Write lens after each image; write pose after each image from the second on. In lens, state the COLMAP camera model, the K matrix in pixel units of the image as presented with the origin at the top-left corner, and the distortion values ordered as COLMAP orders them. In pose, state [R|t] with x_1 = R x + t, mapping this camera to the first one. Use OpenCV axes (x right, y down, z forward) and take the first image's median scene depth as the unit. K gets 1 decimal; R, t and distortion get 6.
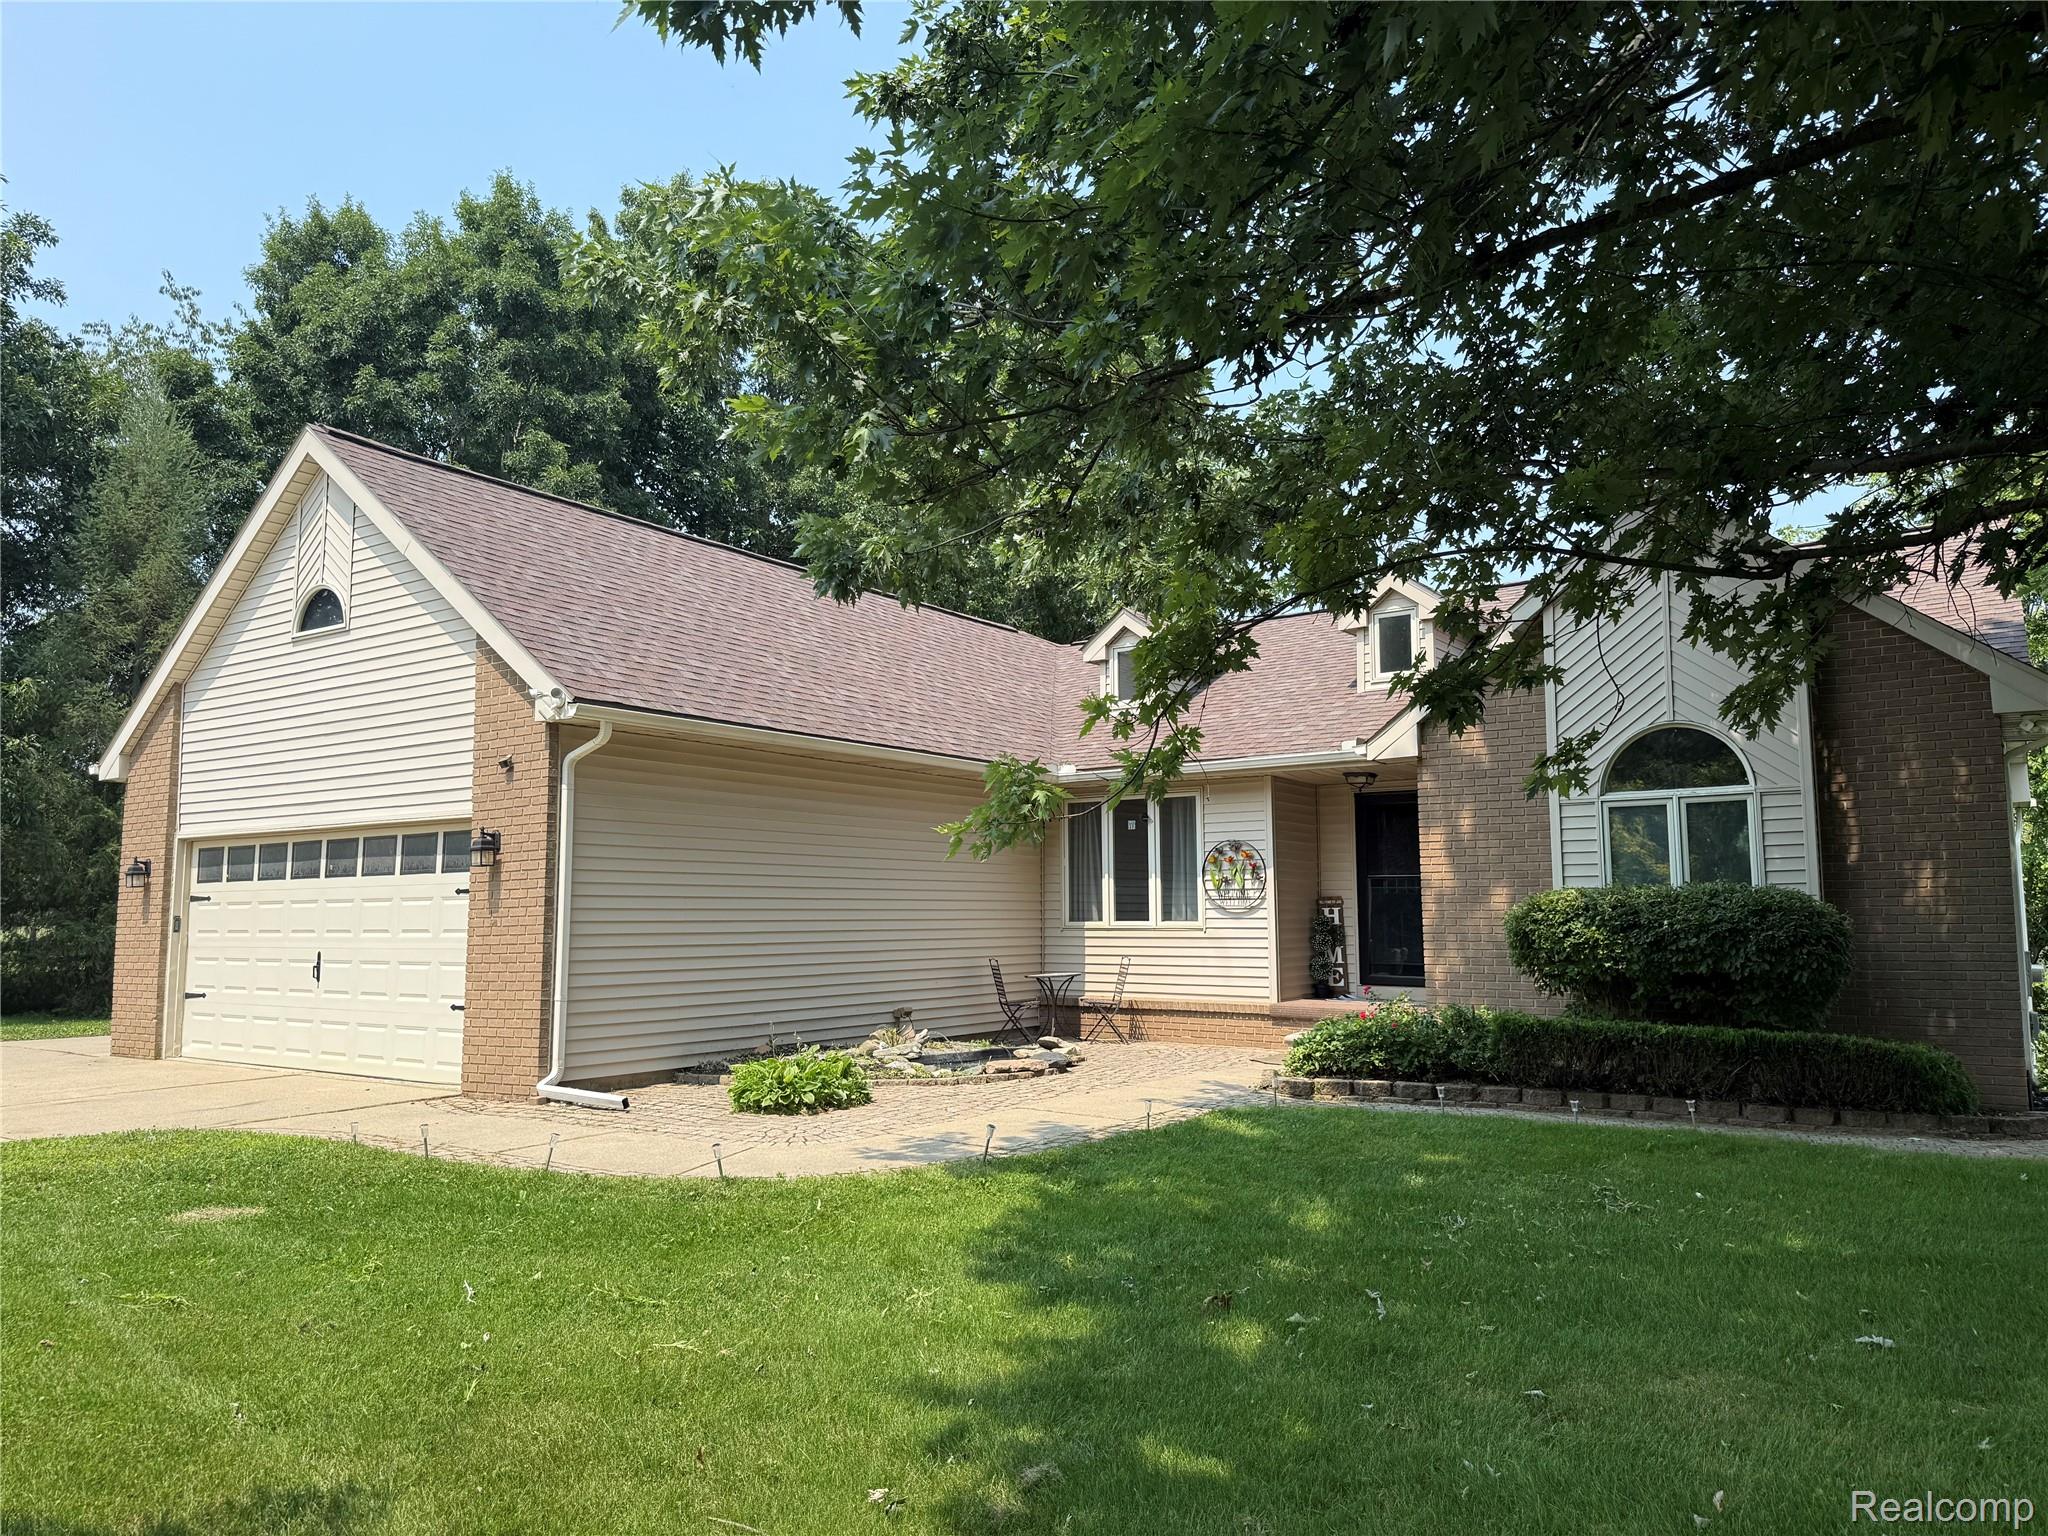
lens RADIAL K [[1457.7, 0, 1024.0], [0, 1457.7, 768.0], [0, 0, 1]] dist [0.101474, -0.253602]
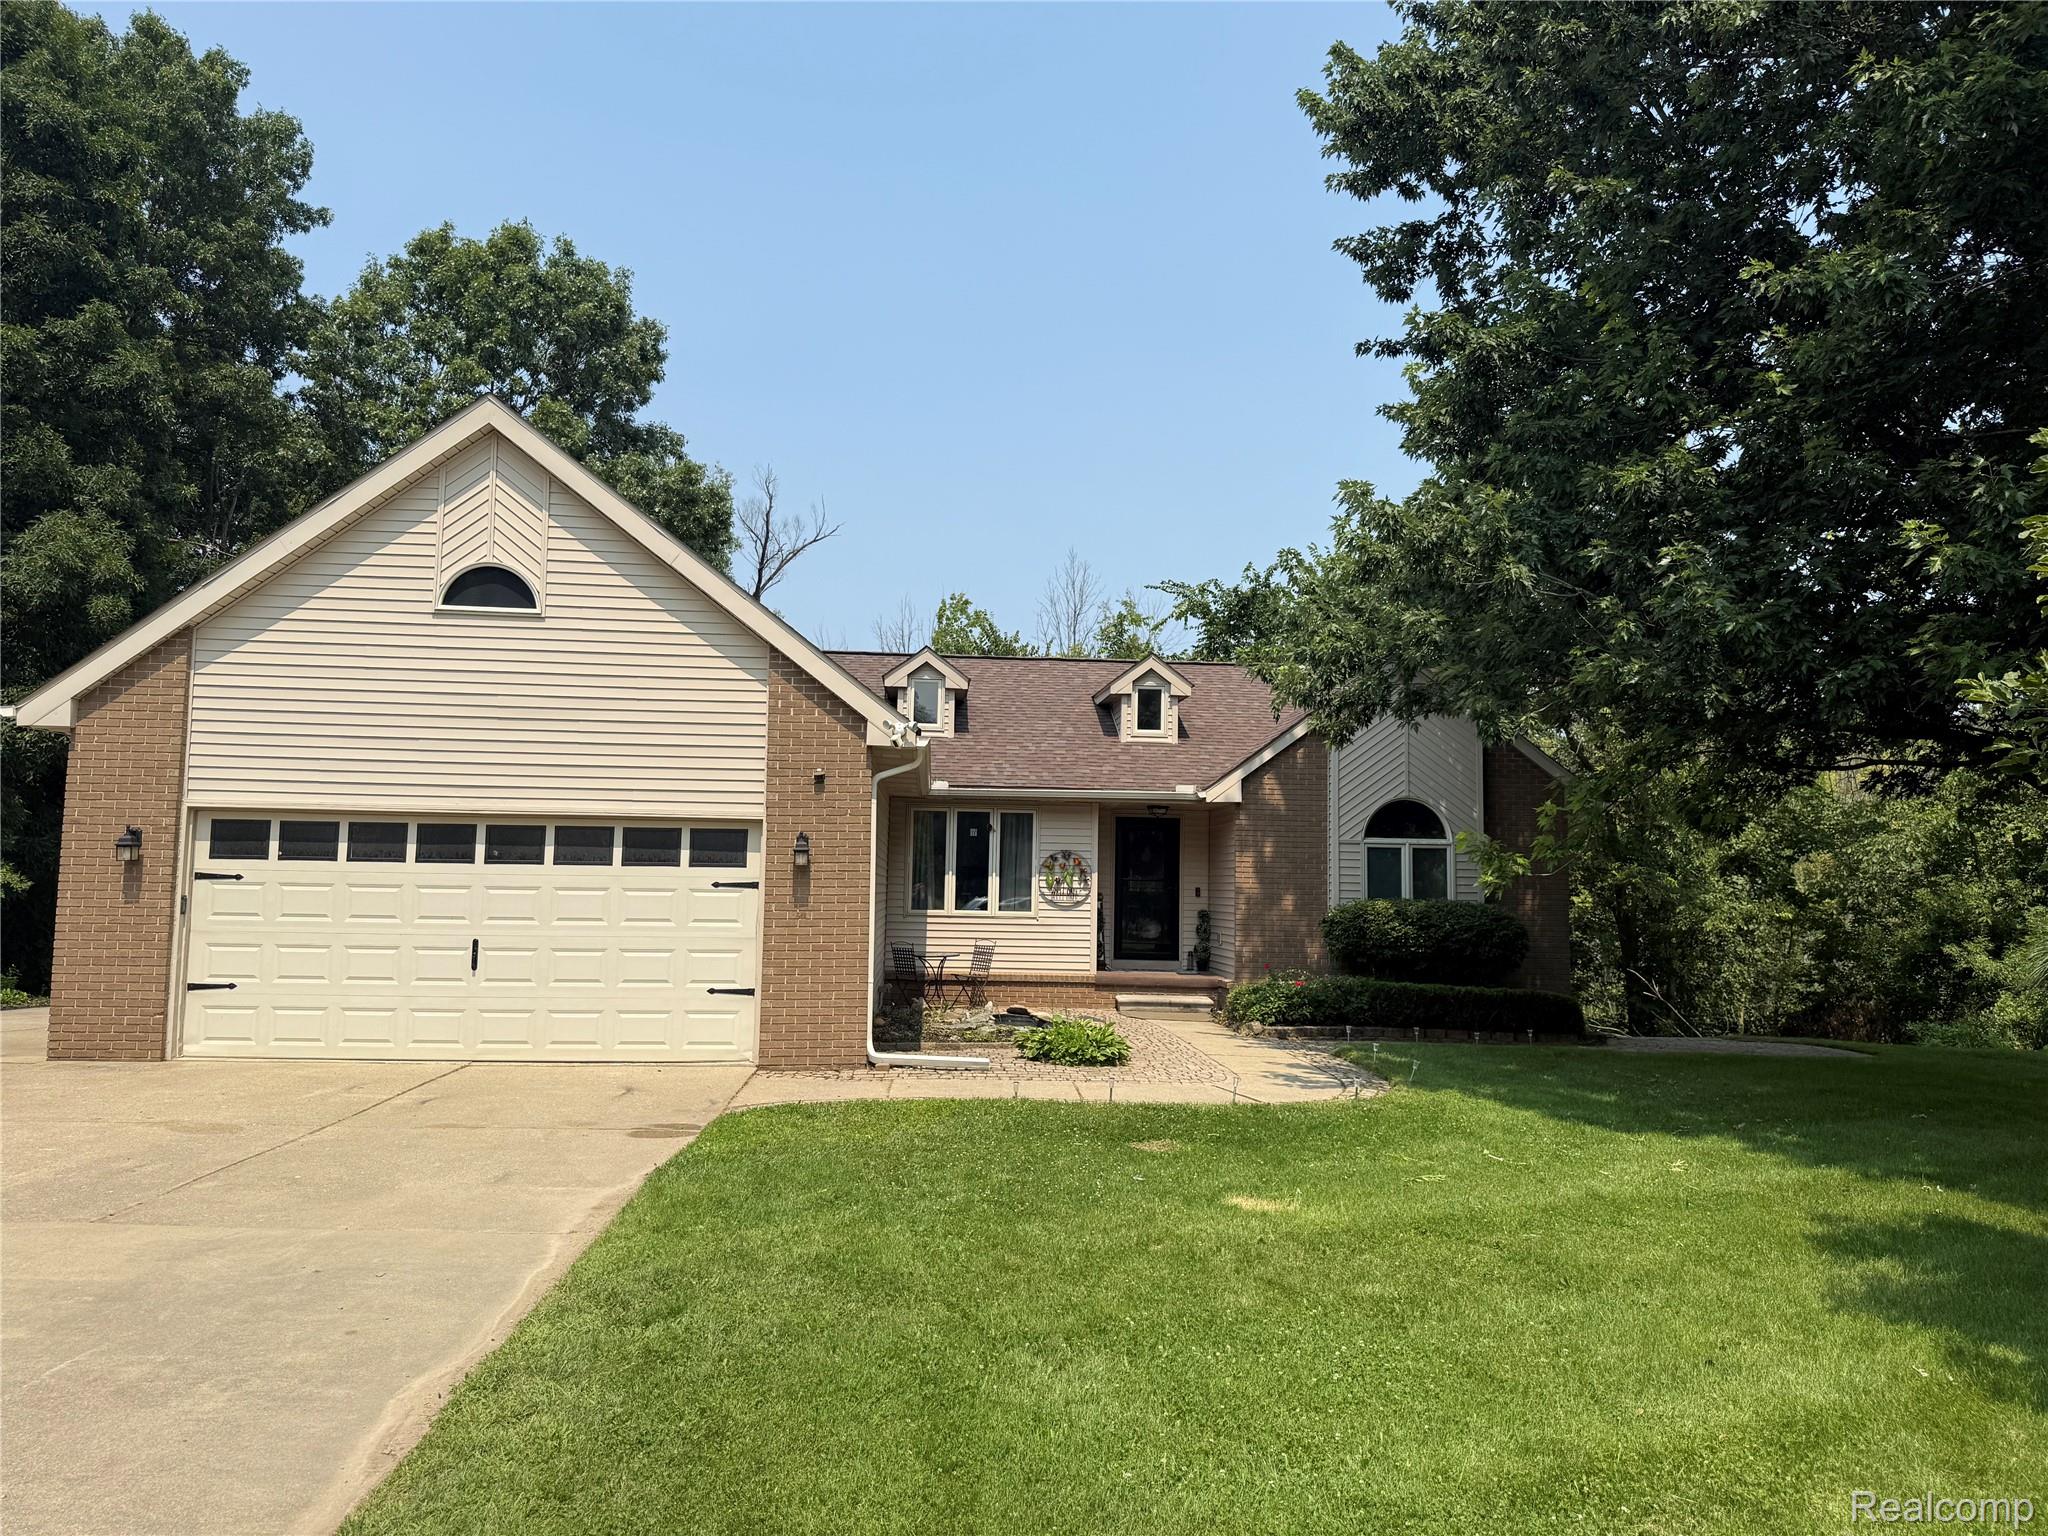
lens RADIAL K [[1457.7, 0, 1024.0], [0, 1457.7, 768.0], [0, 0, 1]] dist [0.101474, -0.253602]
pose [[0.776468, 0.072542, 0.625967, -0.760152], [-0.089068, 0.996013, -0.004944, -0.014816], [-0.623830, -0.051915, 0.779834, 0.014883]]
